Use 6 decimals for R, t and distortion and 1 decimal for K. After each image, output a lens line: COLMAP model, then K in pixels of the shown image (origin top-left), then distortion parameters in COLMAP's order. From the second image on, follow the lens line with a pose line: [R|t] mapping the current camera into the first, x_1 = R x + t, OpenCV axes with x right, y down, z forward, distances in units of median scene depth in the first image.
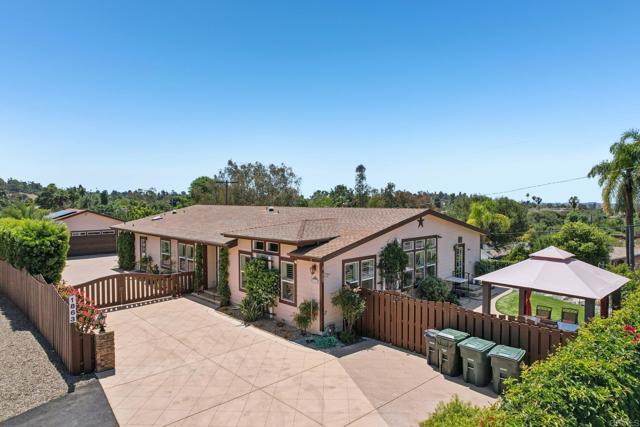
lens RADIAL K [[402.8, 0, 322.8], [0, 402.8, 214.3], [0, 0, 1]] dist [-0.077113, 0.064891]
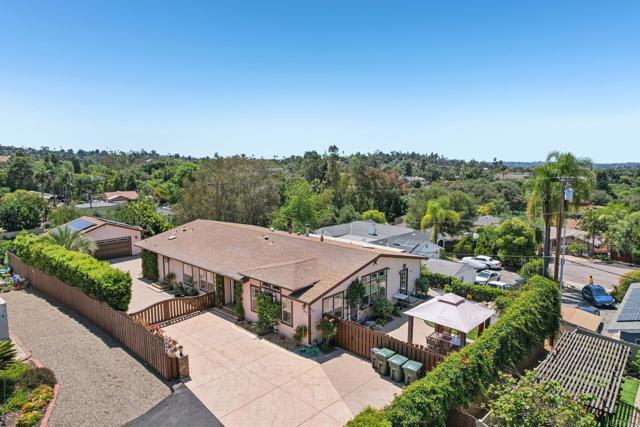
lens RADIAL K [[402.8, 0, 322.8], [0, 402.8, 214.3], [0, 0, 1]] dist [-0.077113, 0.064891]
pose [[0.997801, -0.001907, 0.066259, -0.053487], [-0.005042, 0.994508, 0.104543, -0.384381], [-0.066095, -0.104647, 0.992311, -0.525587]]
